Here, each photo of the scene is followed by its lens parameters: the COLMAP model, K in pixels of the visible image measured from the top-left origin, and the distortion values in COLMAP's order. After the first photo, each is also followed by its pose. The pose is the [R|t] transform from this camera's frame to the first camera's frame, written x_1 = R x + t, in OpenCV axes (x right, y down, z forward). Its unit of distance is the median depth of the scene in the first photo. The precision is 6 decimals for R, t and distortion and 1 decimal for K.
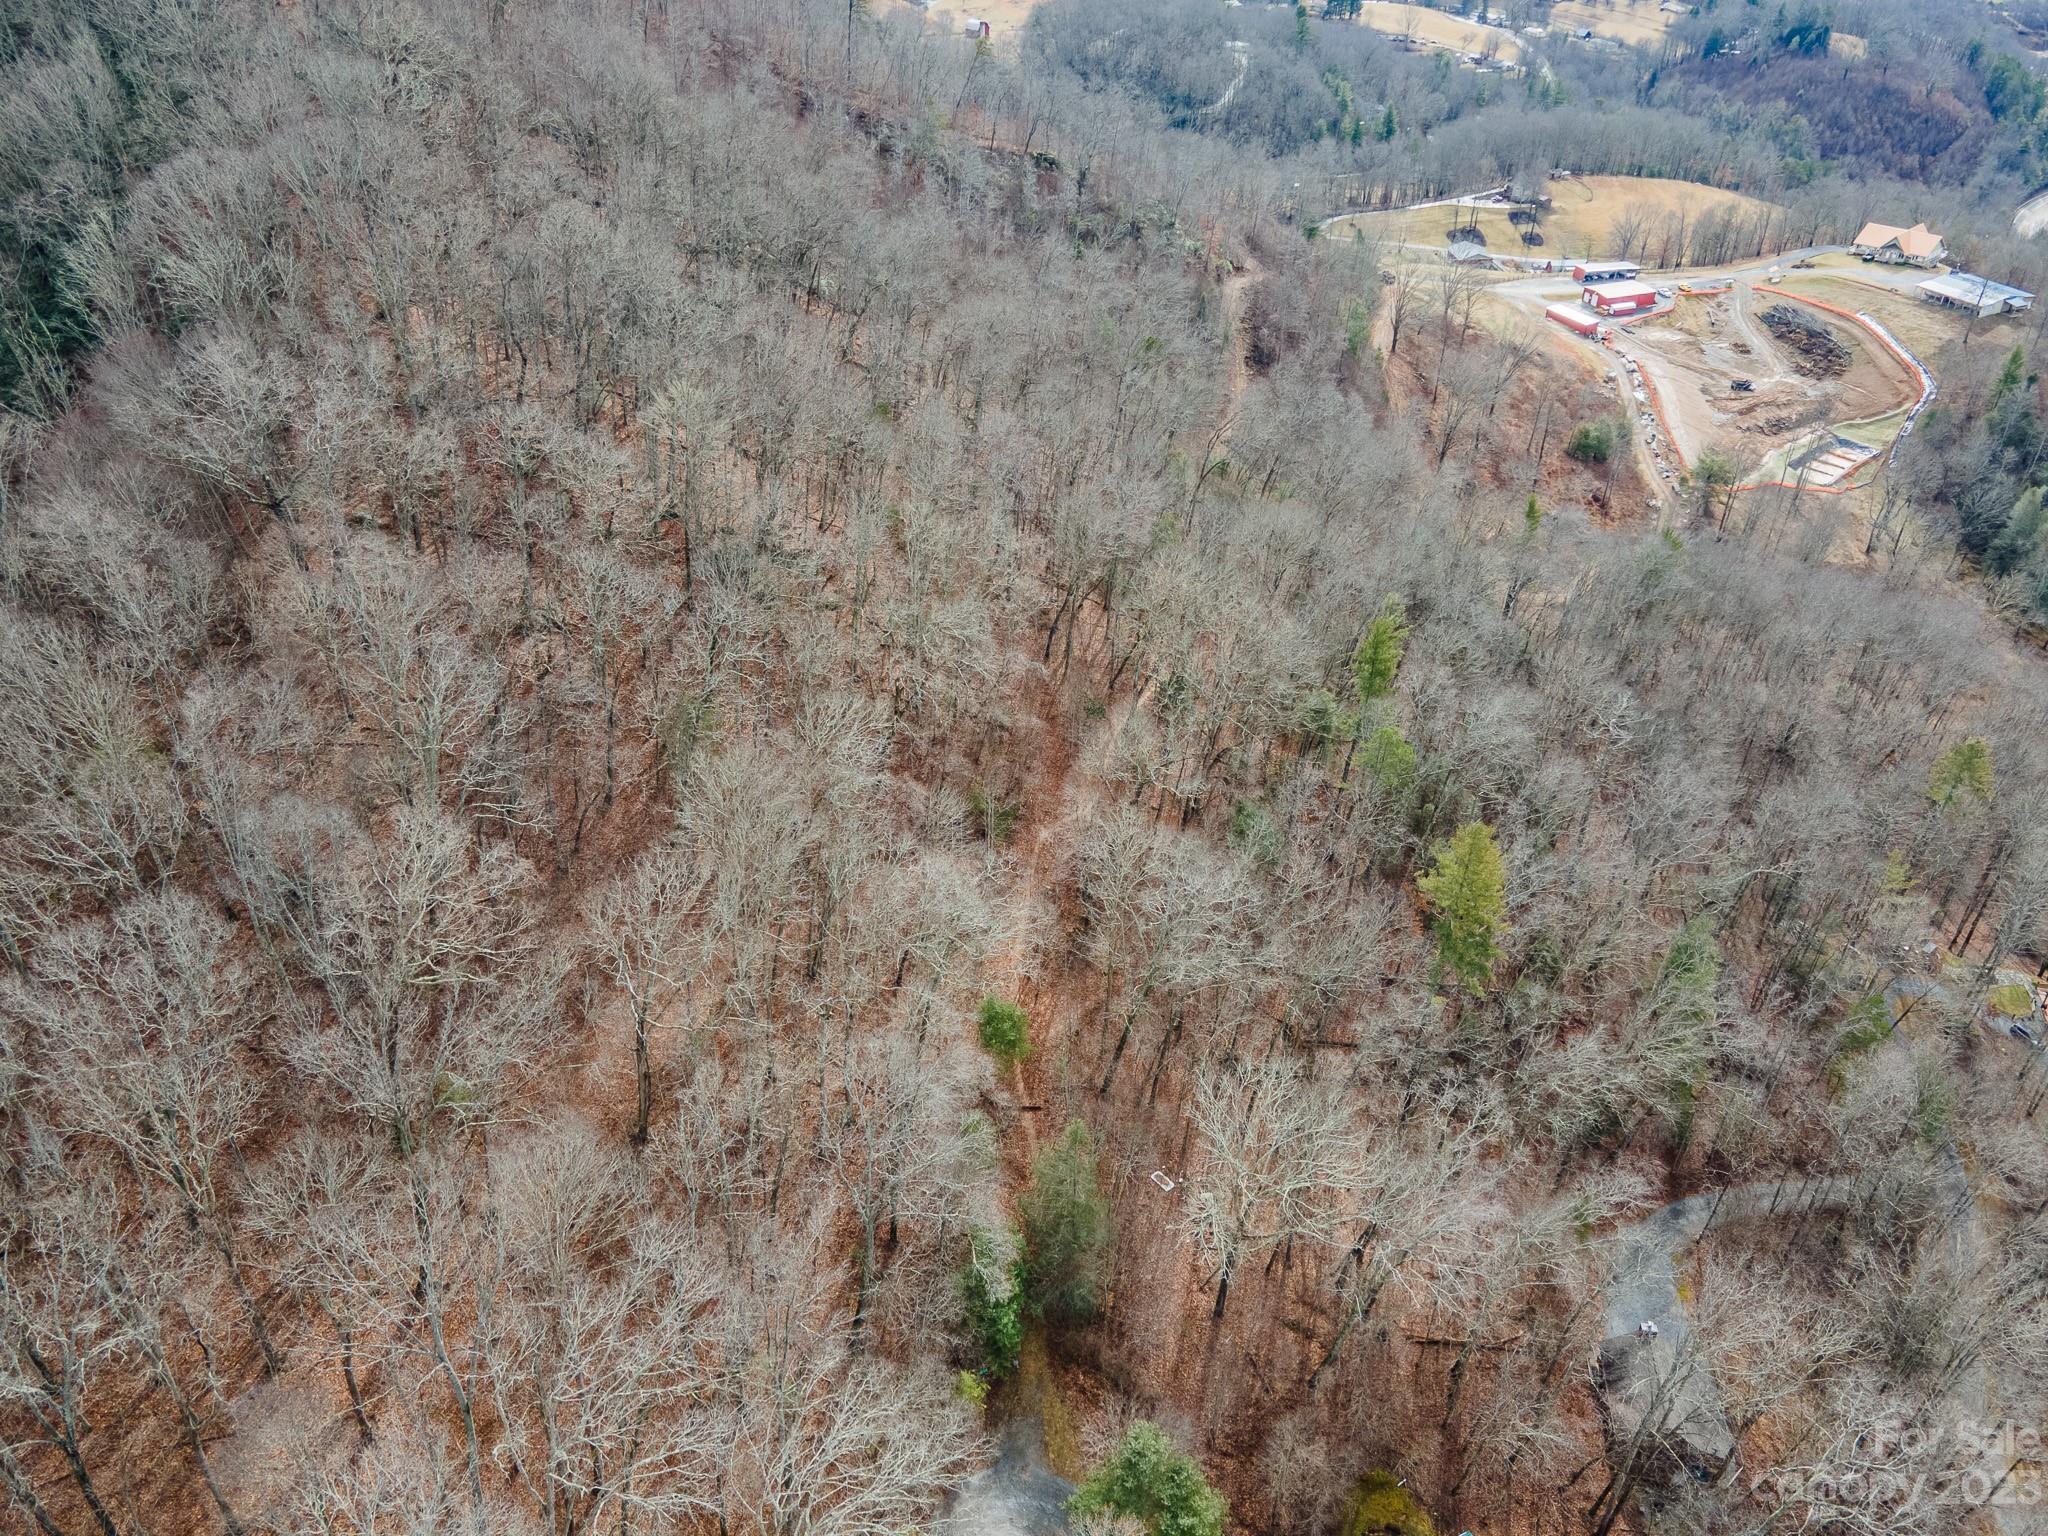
lens RADIAL K [[1498.8, 0, 1031.0], [0, 1498.8, 777.1], [0, 0, 1]] dist [0.031768, 0.032489]
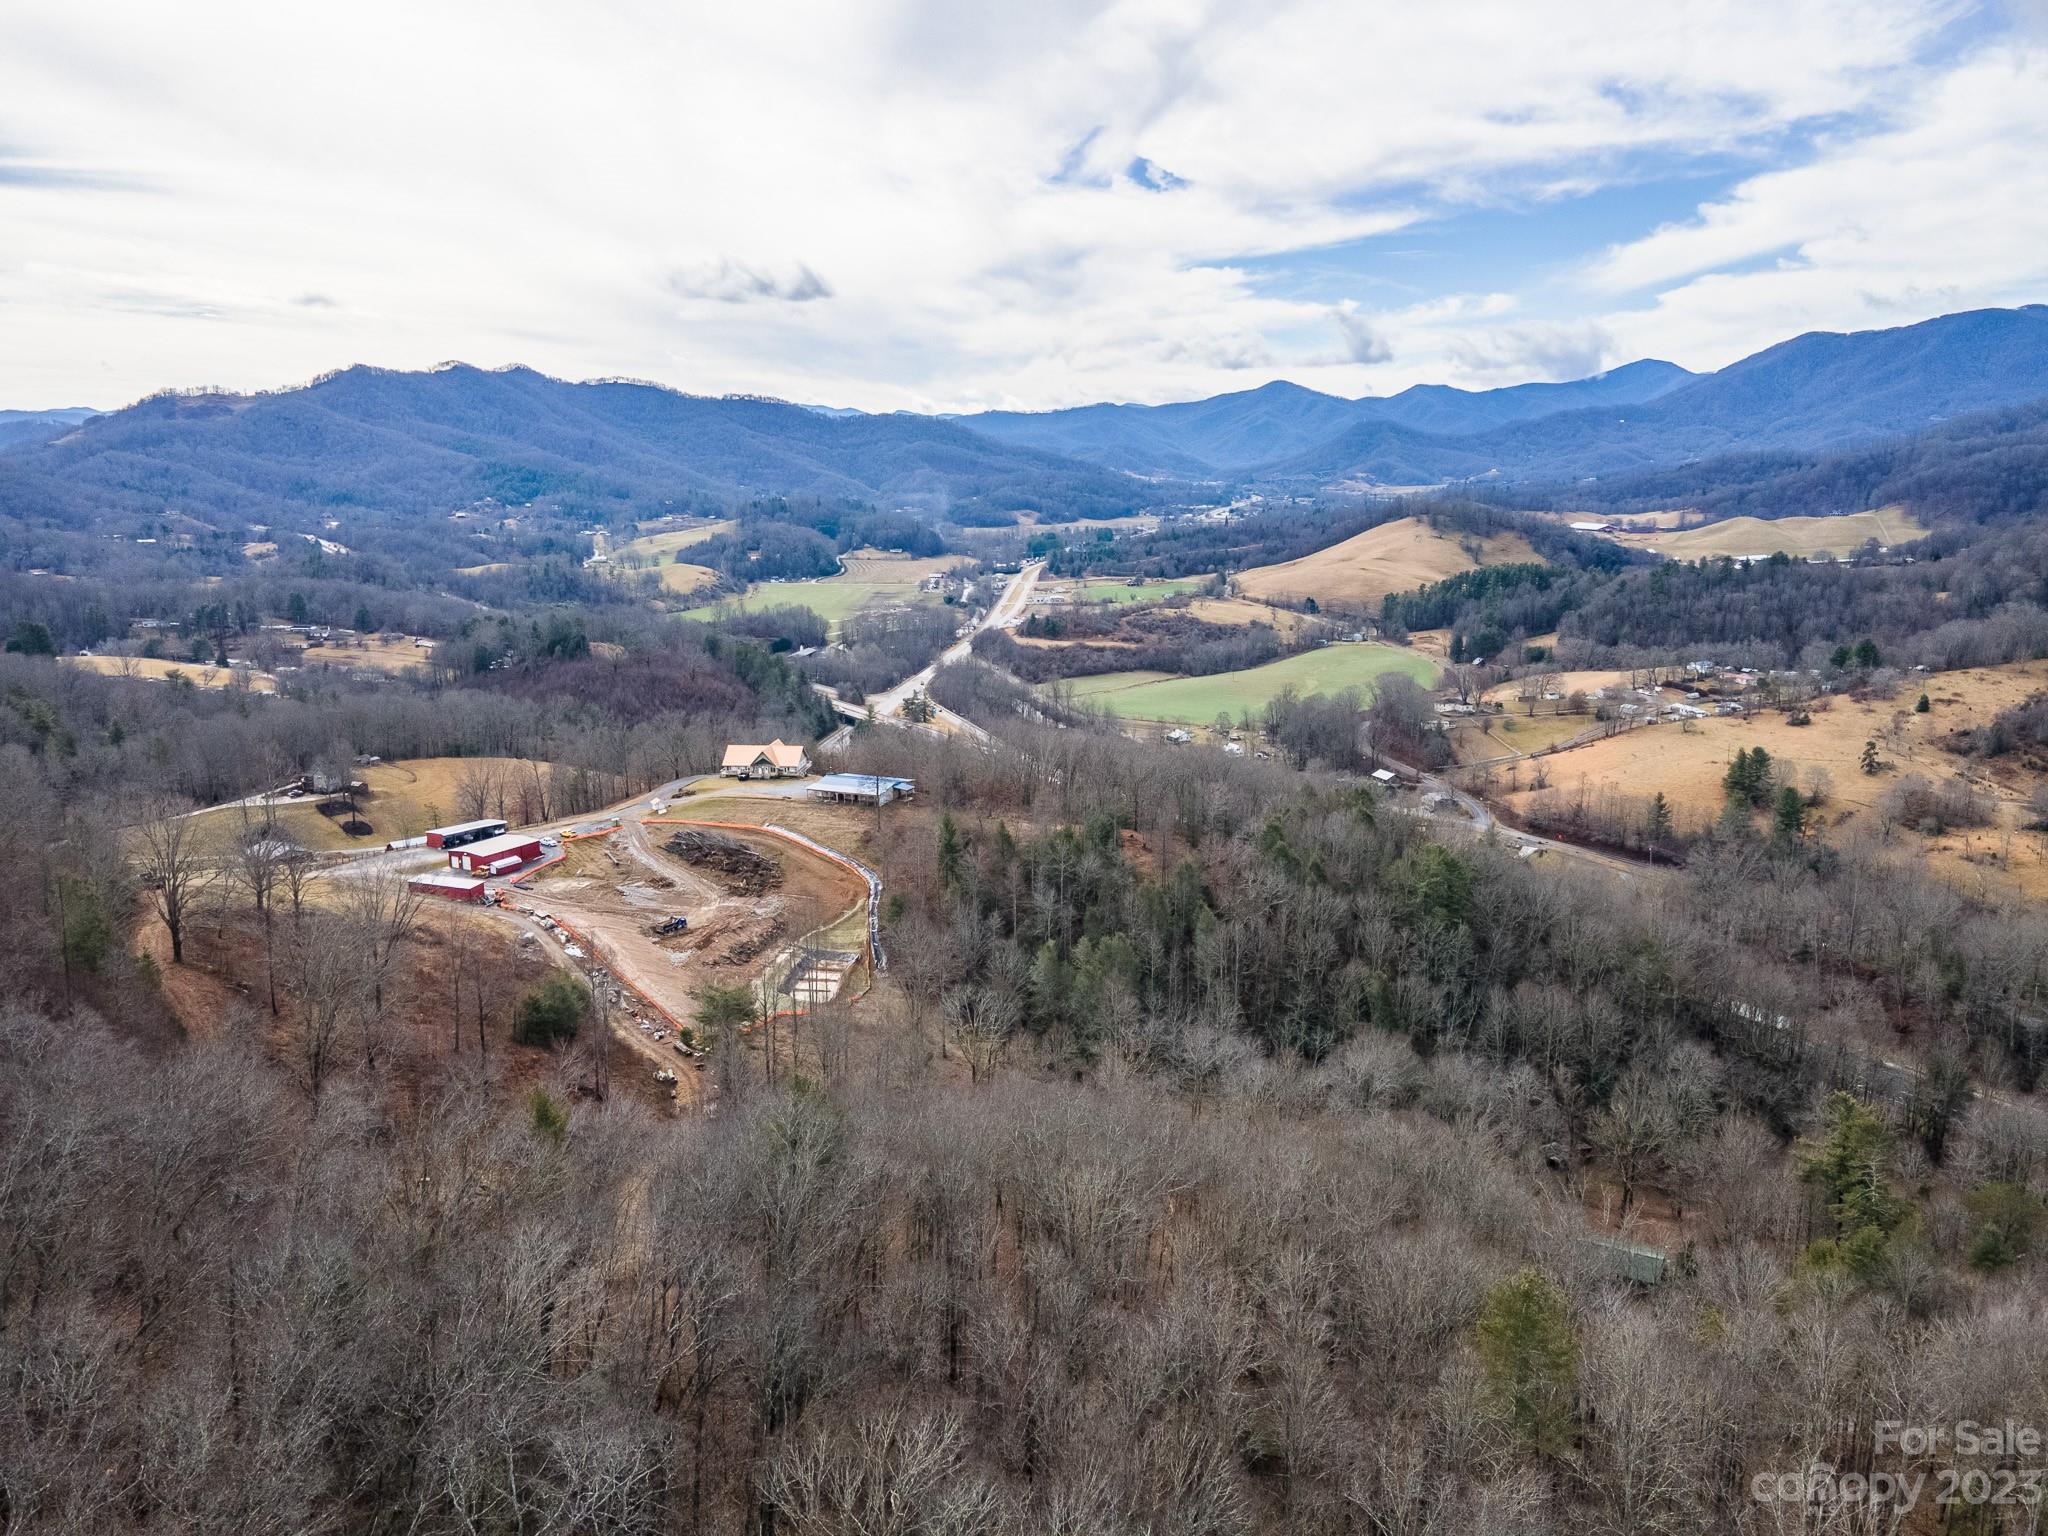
lens RADIAL K [[1498.8, 0, 1025.1], [0, 1498.8, 765.4], [0, 0, 1]] dist [0.031768, 0.032489]
pose [[0.731432, -0.133090, 0.668800, 0.098176], [0.394833, 0.882299, -0.256233, -0.067026], [-0.555980, 0.451481, 0.697890, 0.376710]]
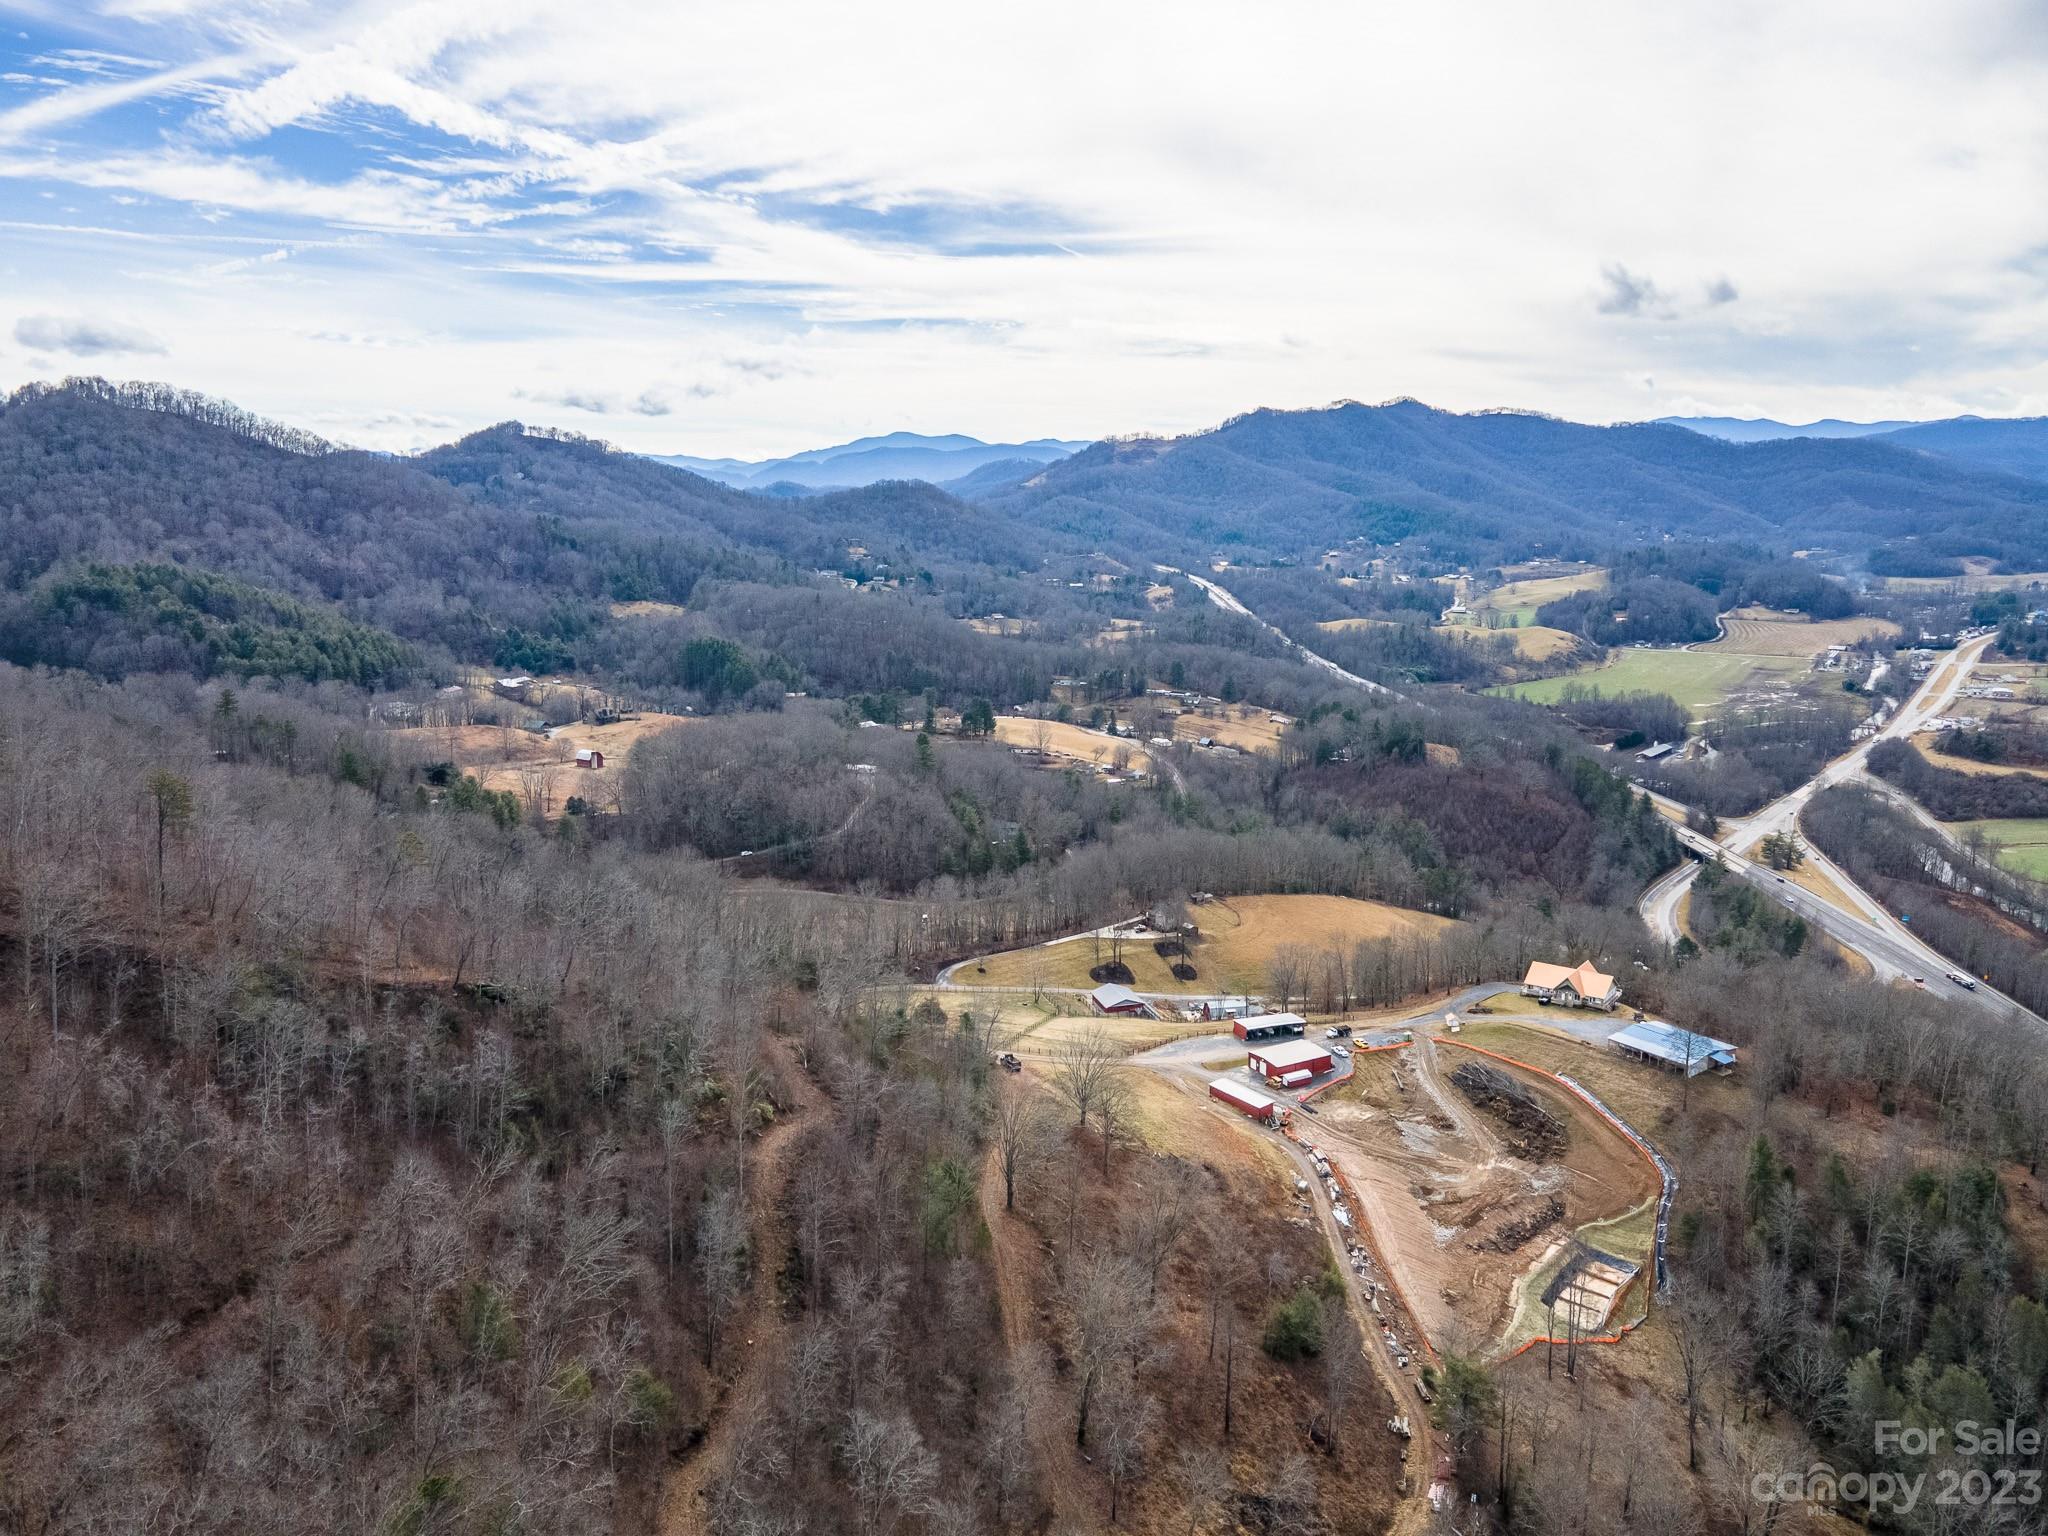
lens RADIAL K [[1498.8, 0, 1030.6], [0, 1498.8, 758.0], [0, 0, 1]] dist [0.031768, 0.032489]
pose [[0.980826, -0.032173, 0.192212, 0.126210], [0.109918, 0.905762, -0.409285, -0.193754], [-0.160930, 0.422565, 0.891931, 0.285082]]
